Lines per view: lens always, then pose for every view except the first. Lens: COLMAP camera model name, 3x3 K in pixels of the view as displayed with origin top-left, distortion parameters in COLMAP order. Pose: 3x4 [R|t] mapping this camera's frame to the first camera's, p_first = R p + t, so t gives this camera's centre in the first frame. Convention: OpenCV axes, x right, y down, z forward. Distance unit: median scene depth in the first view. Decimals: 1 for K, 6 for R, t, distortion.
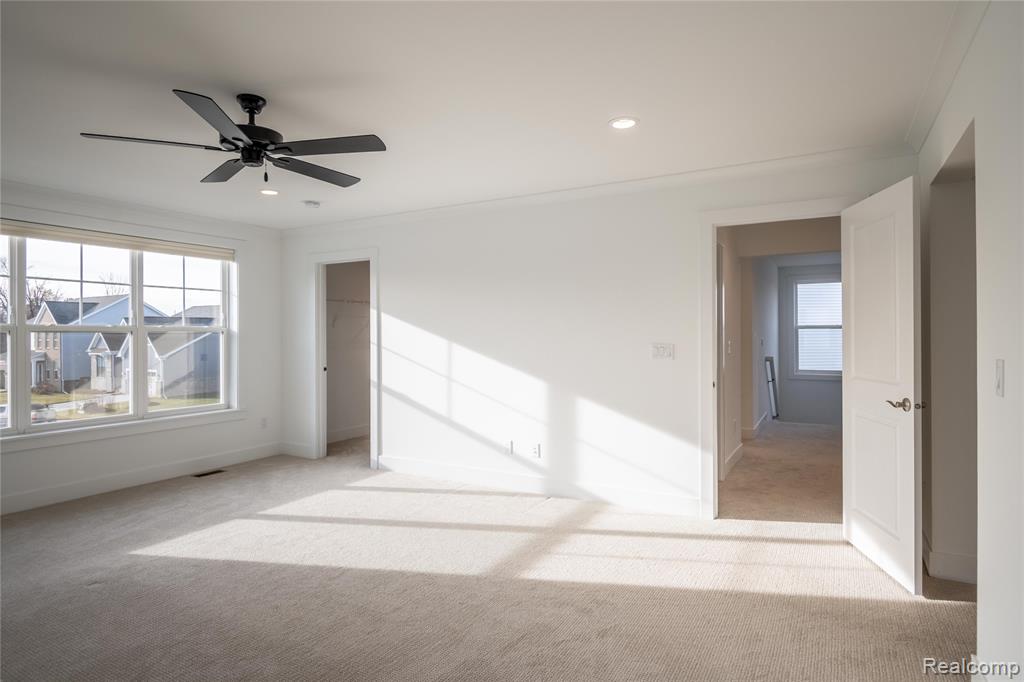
lens RADIAL K [[576.7, 0, 514.2], [0, 576.7, 358.2], [0, 0, 1]] dist [-0.002875, -0.000848]
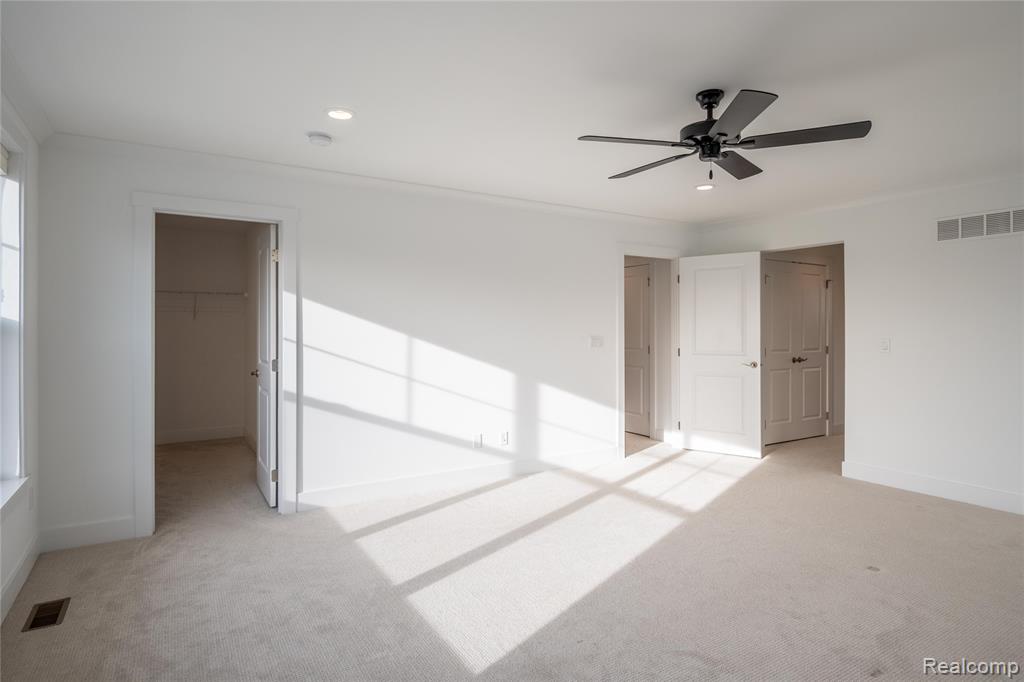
lens RADIAL K [[571.7, 0, 514.9], [0, 571.7, 349.3], [0, 0, 1]] dist [0.000938, 0.000244]
pose [[0.463469, -0.025625, 0.885743, -0.824131], [0.034490, 0.999346, 0.010864, -0.013348], [-0.885442, 0.025514, 0.464049, 0.460023]]
